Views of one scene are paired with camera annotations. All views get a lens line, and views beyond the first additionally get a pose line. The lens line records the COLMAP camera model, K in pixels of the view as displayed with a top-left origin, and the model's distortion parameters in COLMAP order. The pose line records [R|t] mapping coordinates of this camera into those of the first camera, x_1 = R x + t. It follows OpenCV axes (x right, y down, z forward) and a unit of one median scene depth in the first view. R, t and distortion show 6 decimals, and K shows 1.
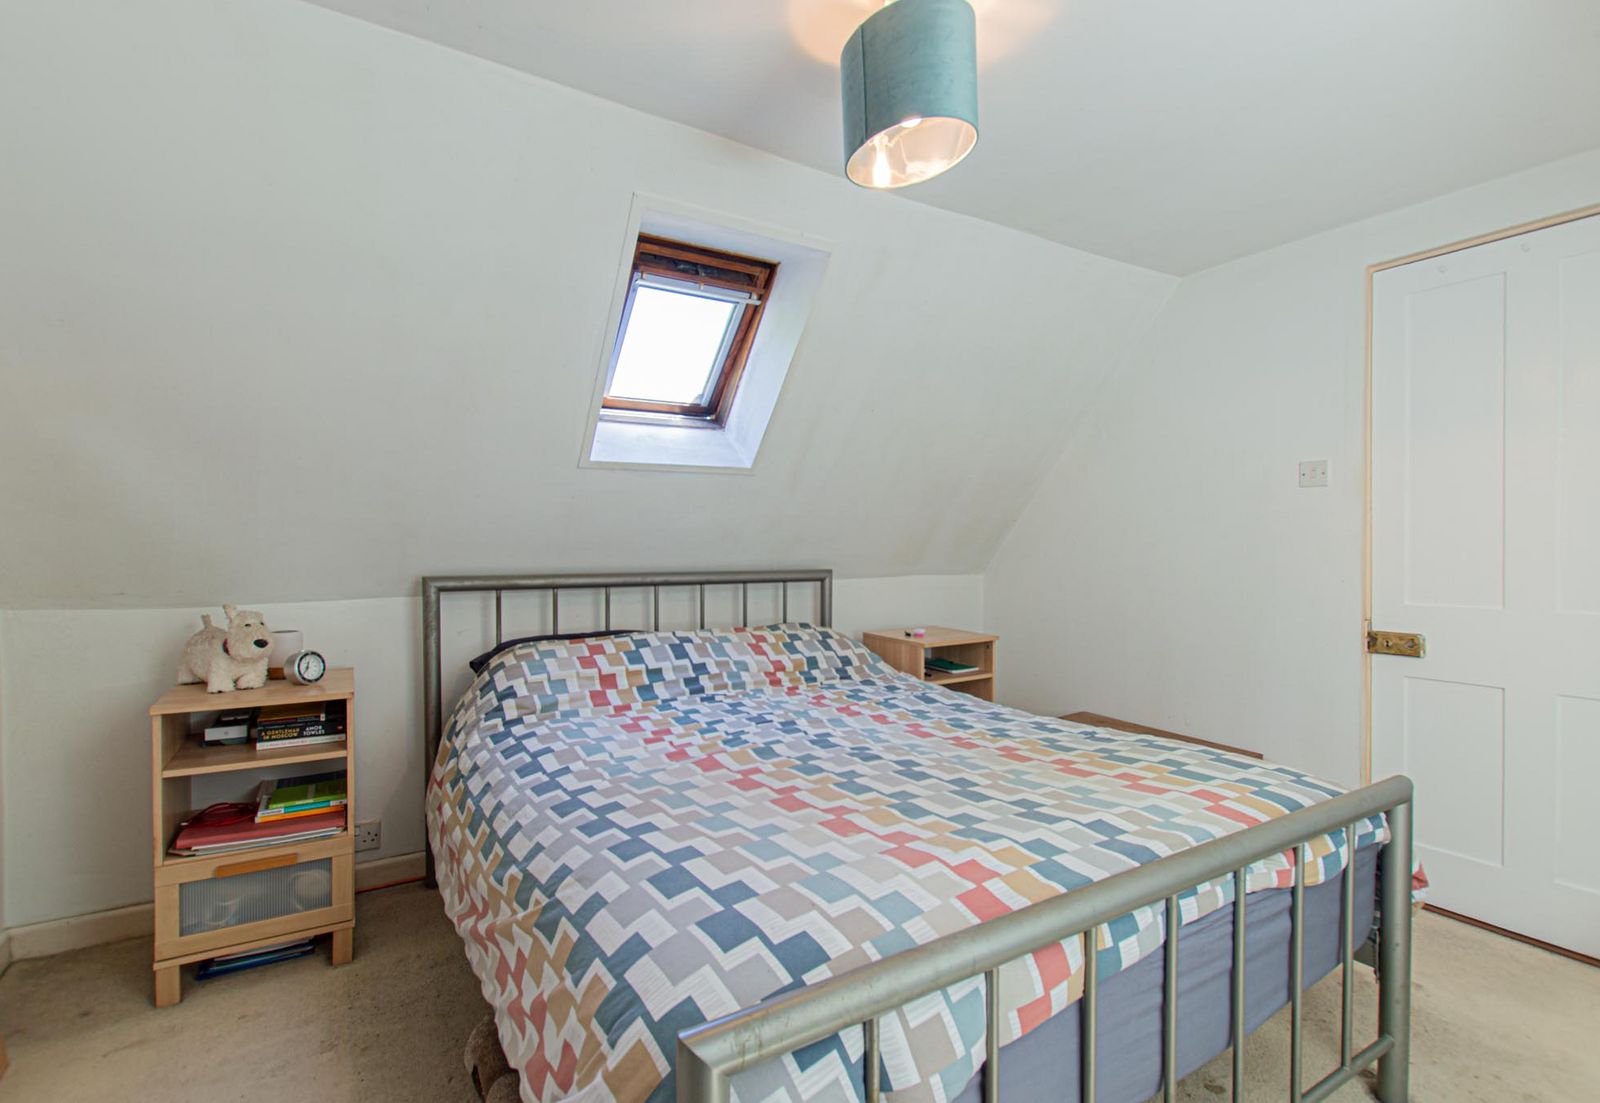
lens RADIAL K [[750.8, 0, 819.0], [0, 750.8, 557.1], [0, 0, 1]] dist [0.002729, -0.000108]
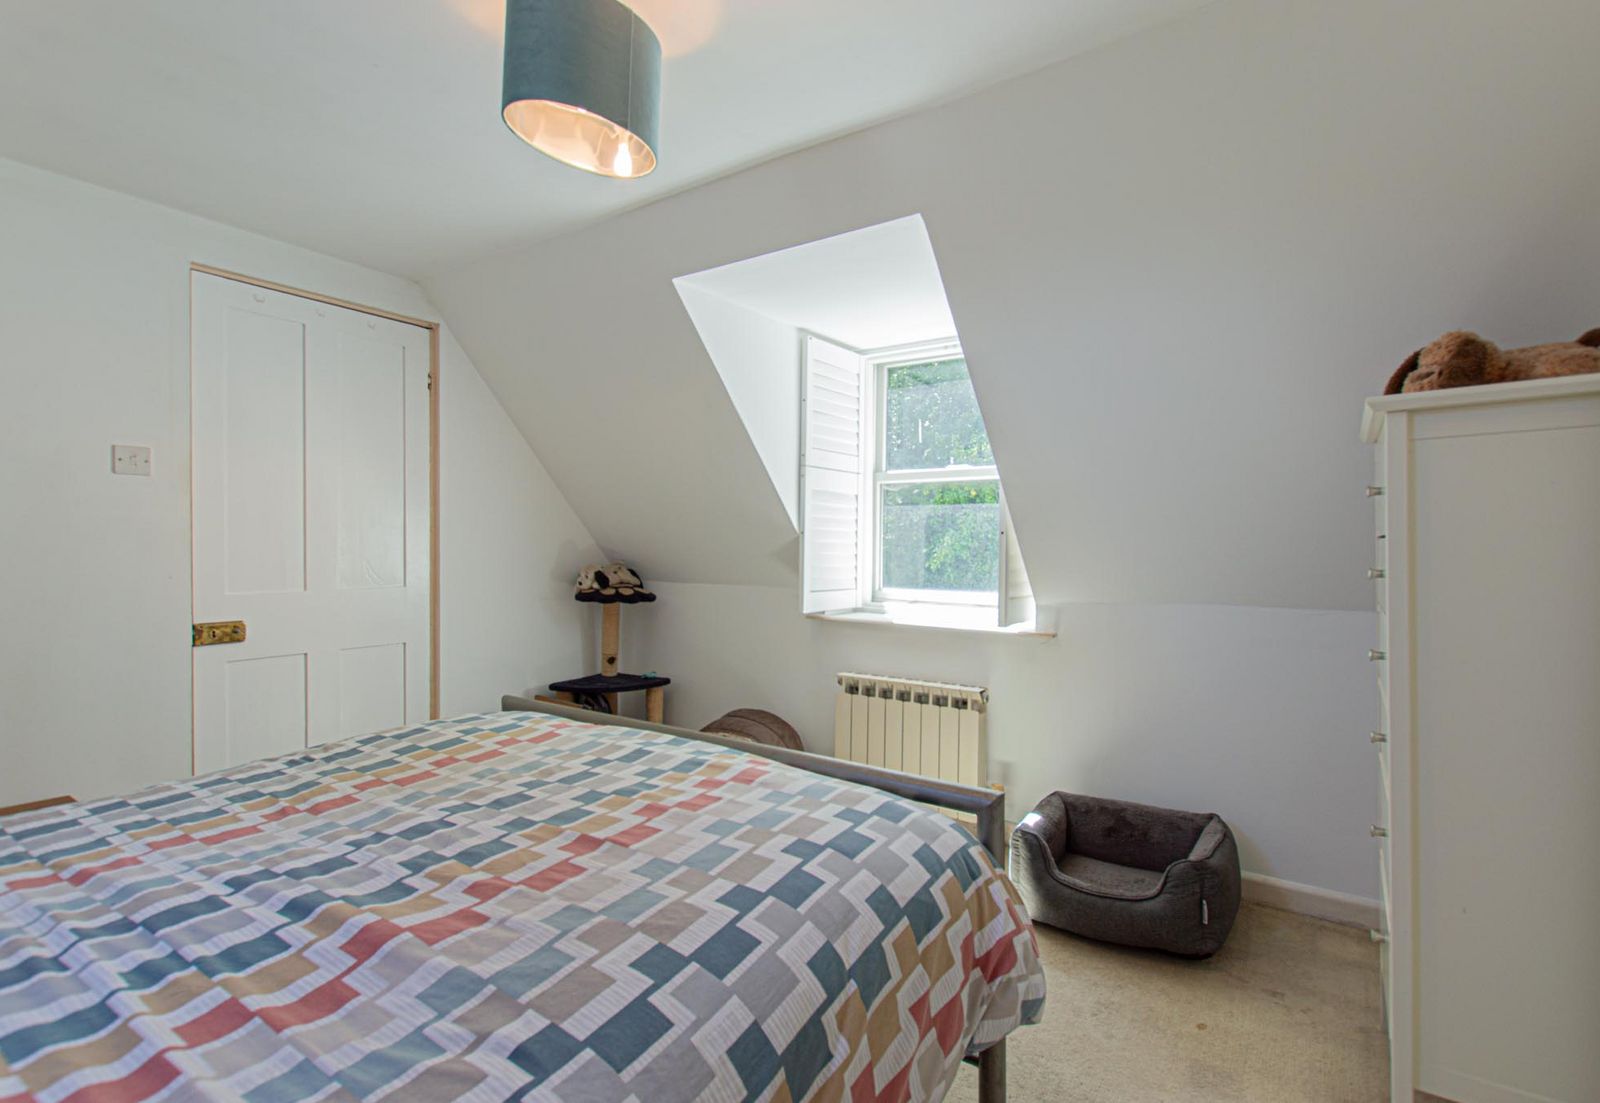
lens RADIAL K [[733.5, 0, 815.0], [0, 733.5, 555.8], [0, 0, 1]] dist [-0.000511, -0.000683]
pose [[-0.414043, -0.015890, 0.910118, -0.513802], [0.005423, 0.999787, 0.019923, -0.009489], [-0.910241, 0.013185, -0.413869, 0.656335]]
